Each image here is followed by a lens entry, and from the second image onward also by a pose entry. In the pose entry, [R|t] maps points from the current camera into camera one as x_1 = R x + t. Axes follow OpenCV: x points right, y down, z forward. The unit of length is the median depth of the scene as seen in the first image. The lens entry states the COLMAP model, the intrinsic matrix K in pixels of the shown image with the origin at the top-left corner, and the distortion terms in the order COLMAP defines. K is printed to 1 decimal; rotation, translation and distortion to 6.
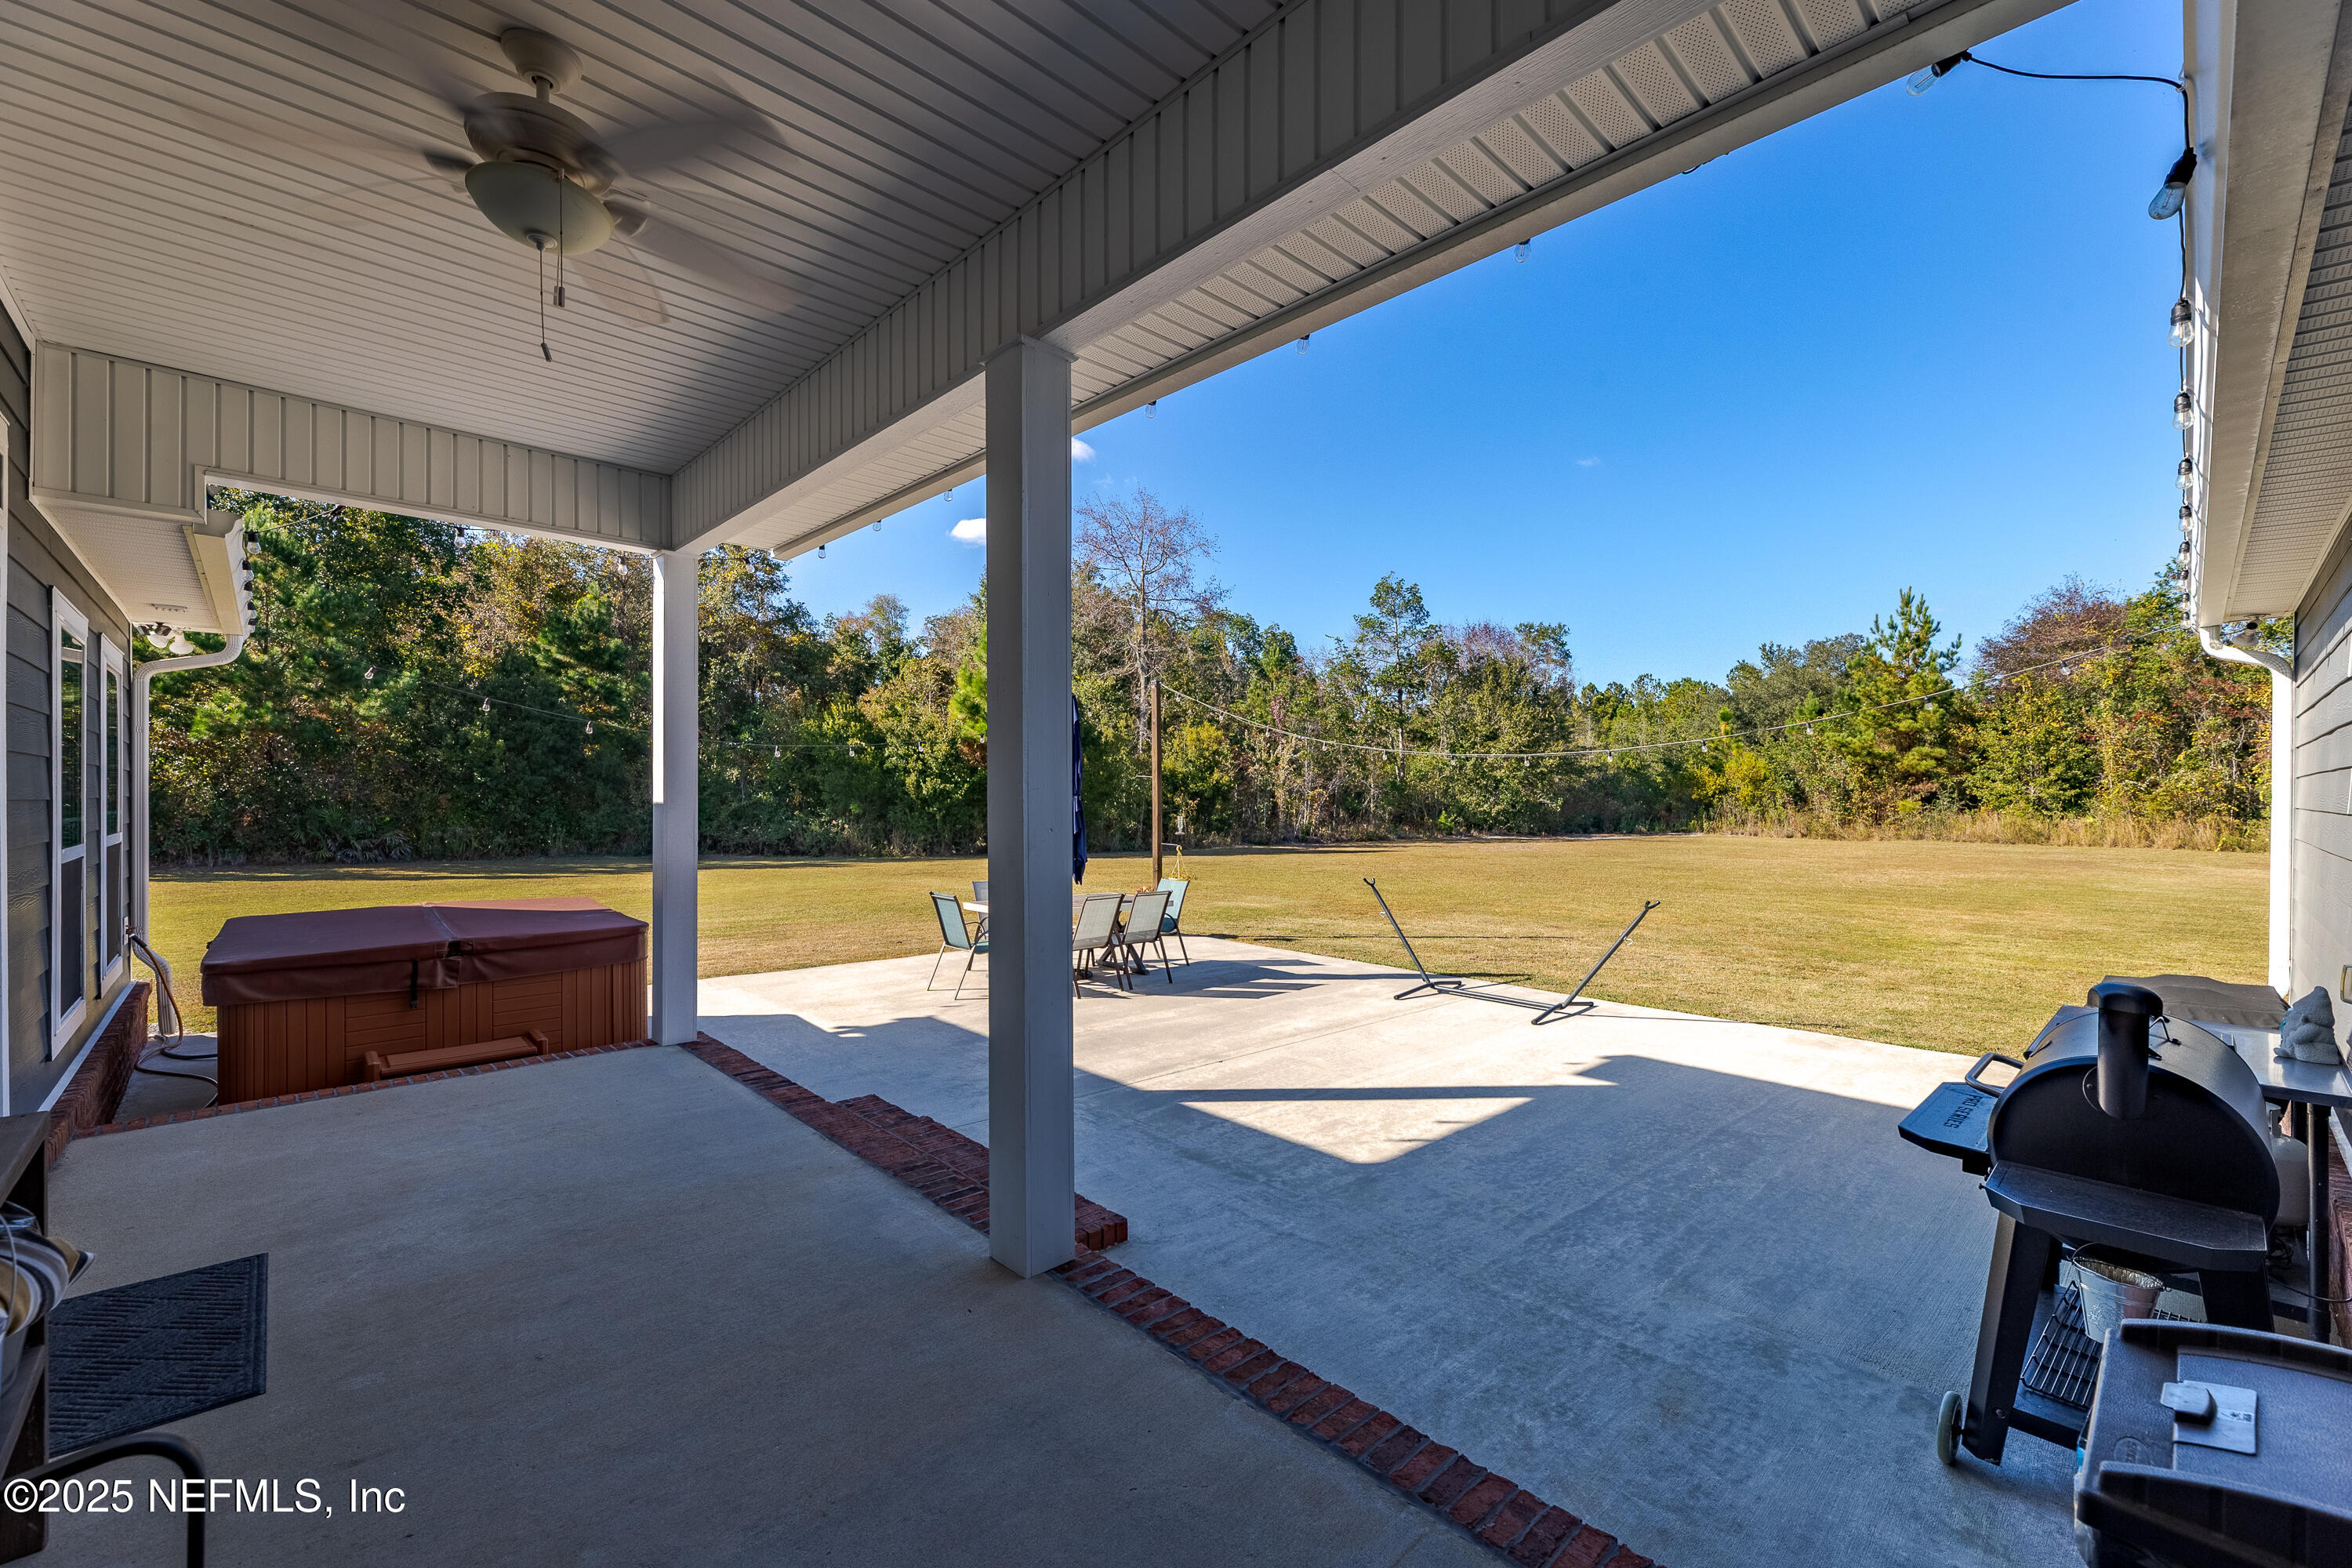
lens RADIAL K [[963.7, 0, 1189.6], [0, 963.7, 796.8], [0, 0, 1]] dist [0.001033, 0.000022]
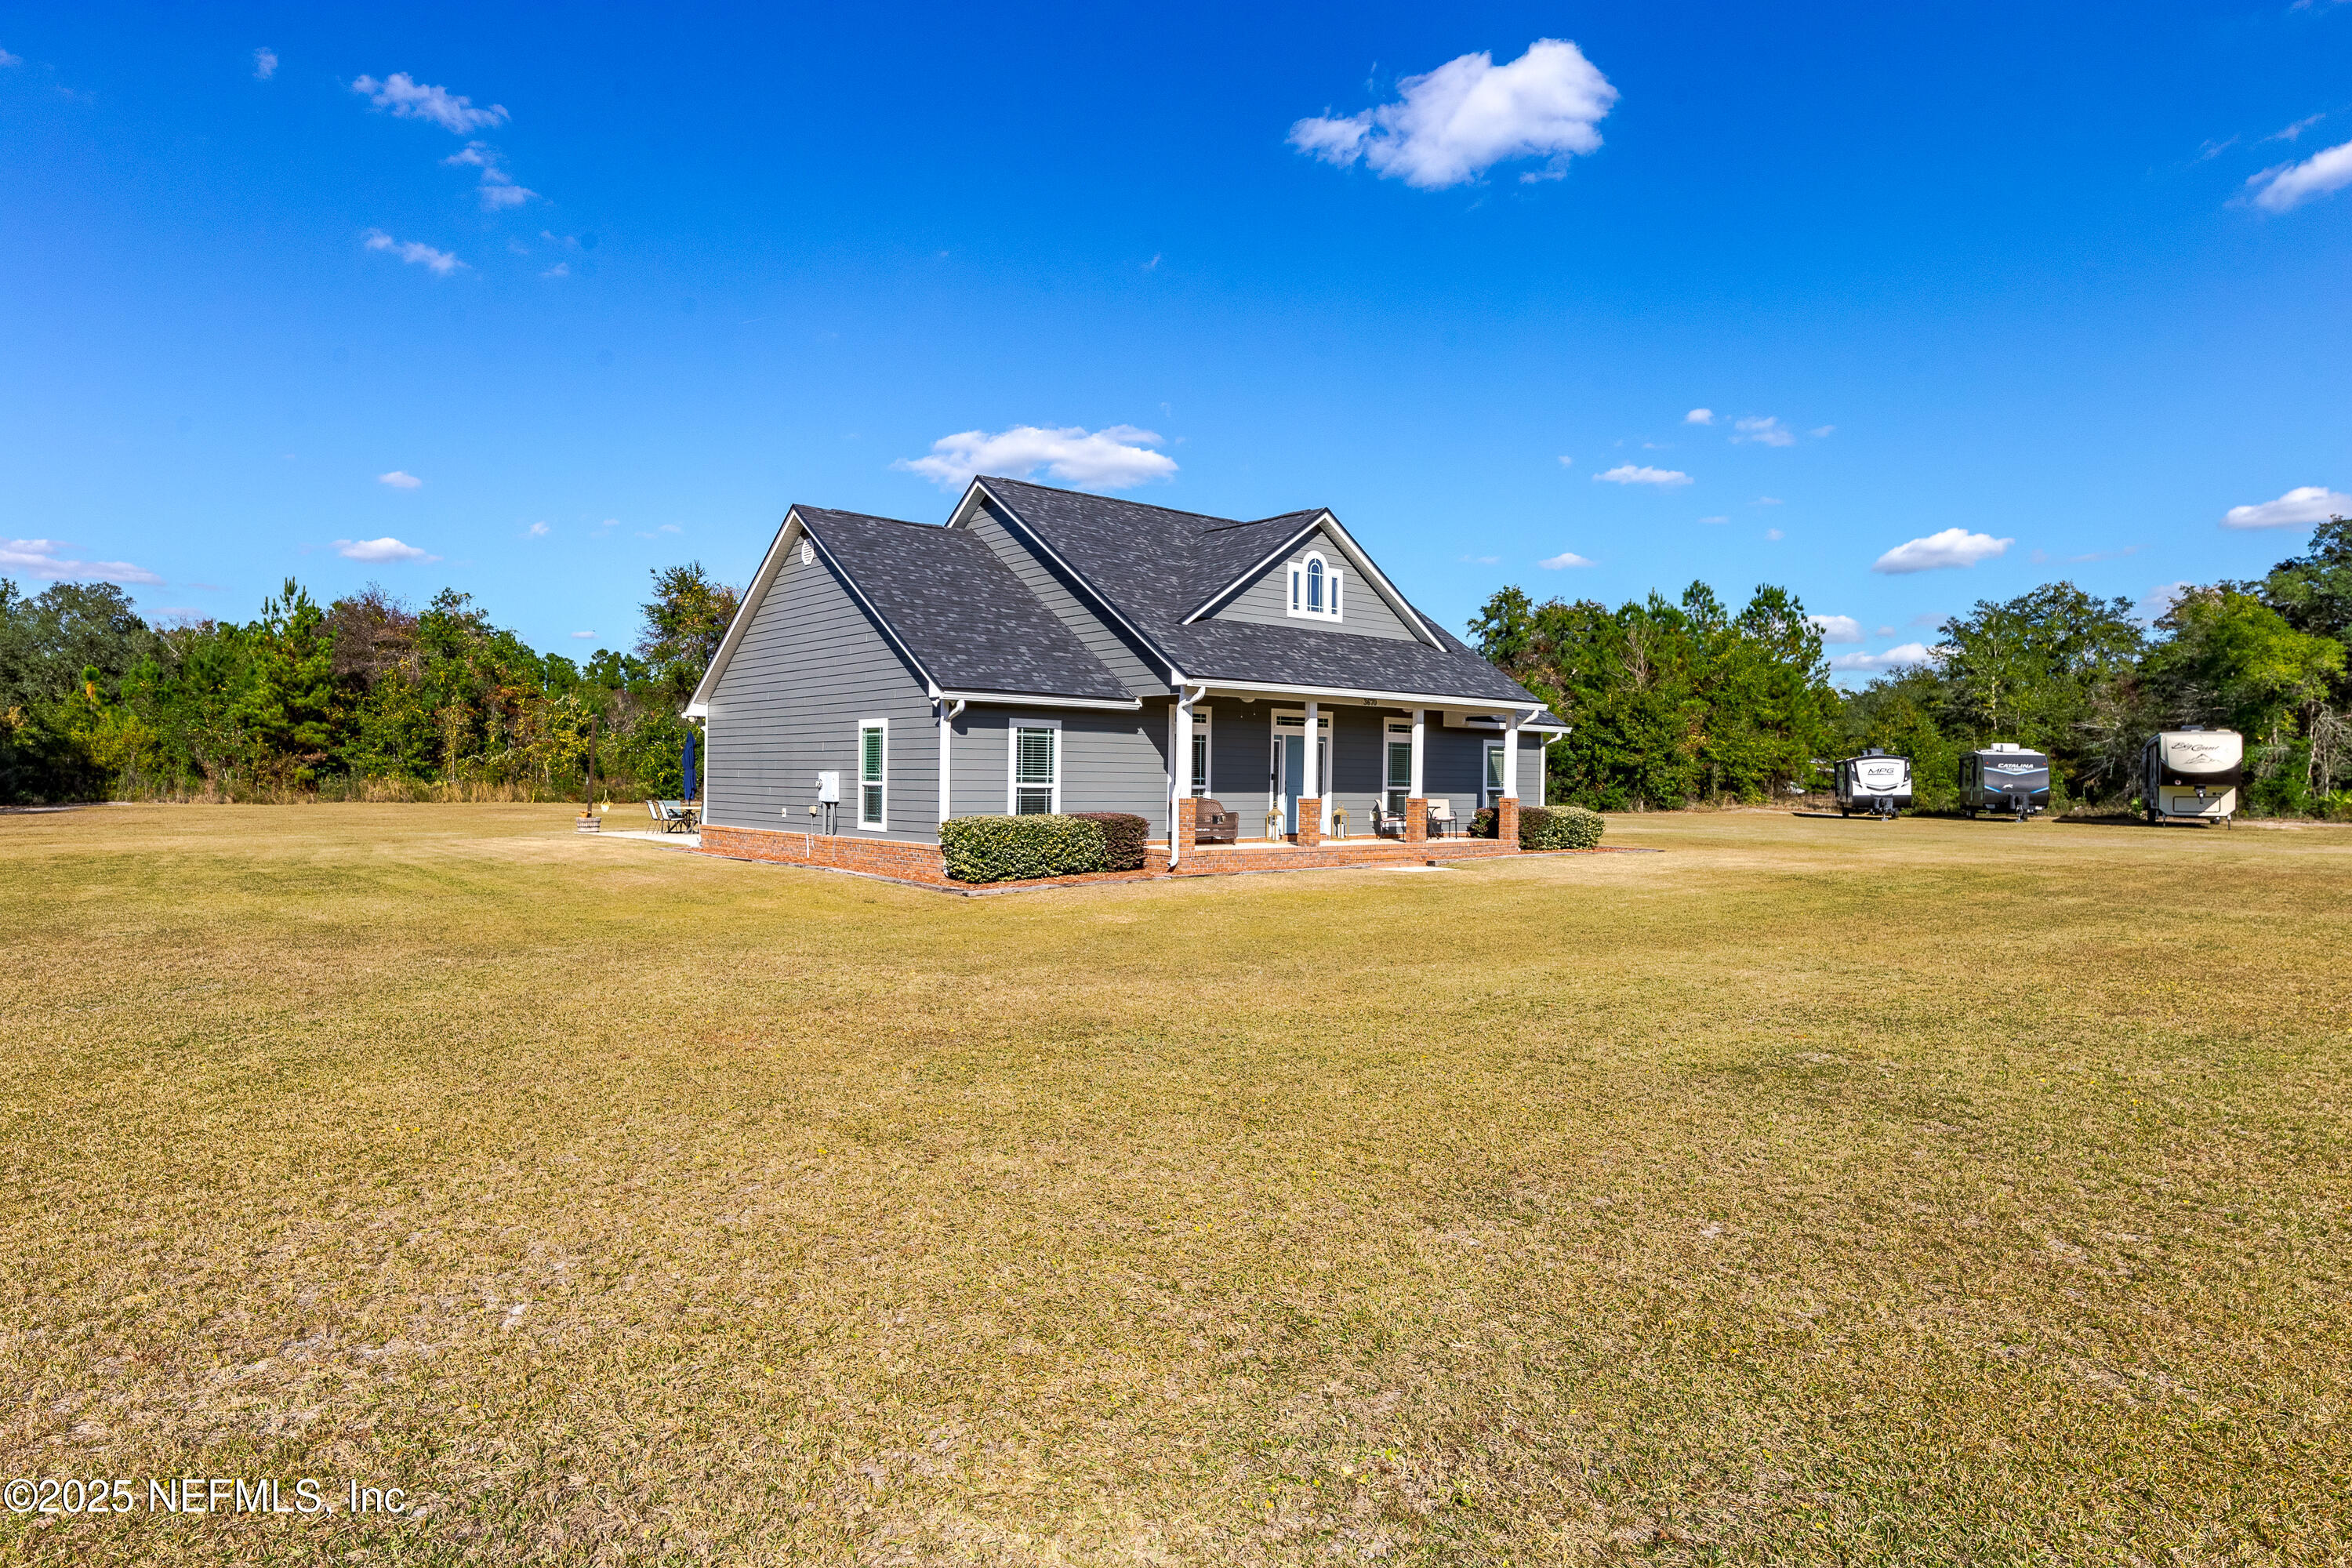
lens RADIAL K [[1356.4, 0, 1177.6], [0, 1356.4, 782.8], [0, 0, 1]] dist [-0.000659, 0.000443]
pose [[0.063195, -0.006543, 0.997980, -0.982856], [-0.009795, 0.999926, 0.007176, -0.001293], [-0.997953, -0.010229, 0.063126, -0.162310]]
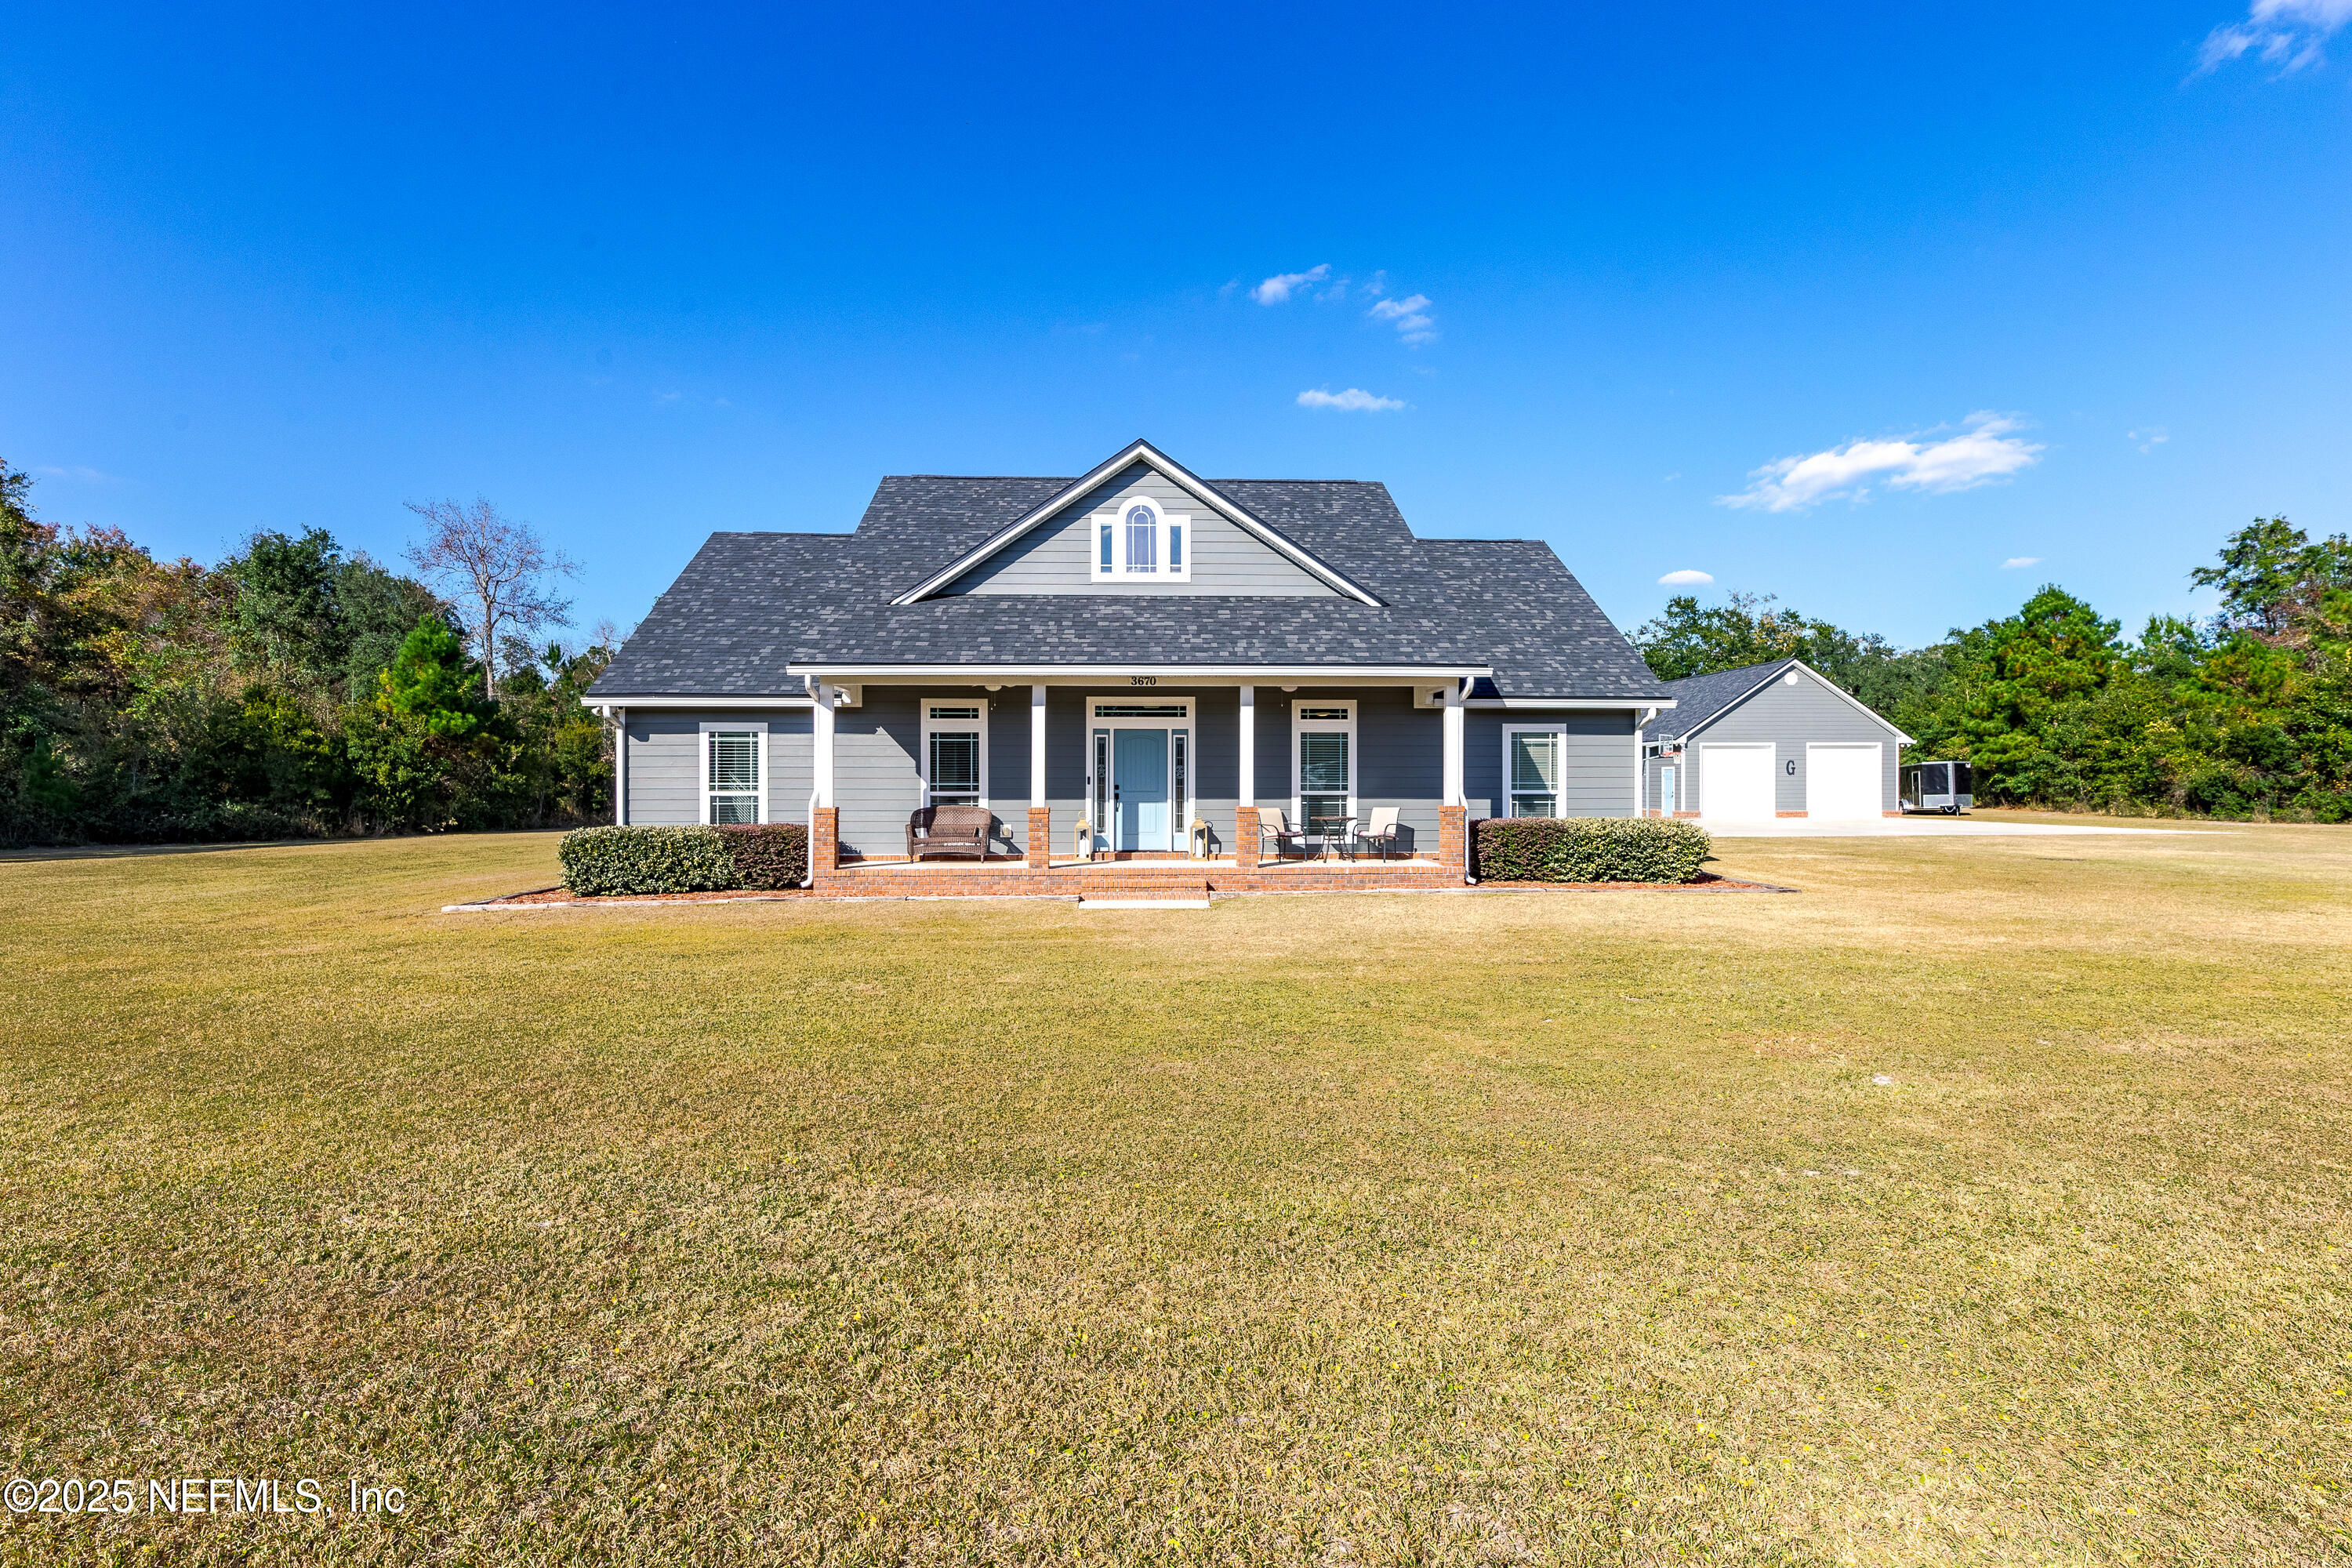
lens RADIAL K [[1146.6, 0, 1184.5], [0, 1146.6, 782.0], [0, 0, 1]] dist [0.000822, -0.000378]
pose [[0.656770, -0.005132, 0.754074, -0.608056], [0.005548, 0.999983, 0.001974, 0.000186], [-0.754071, 0.002887, 0.656787, -0.525032]]
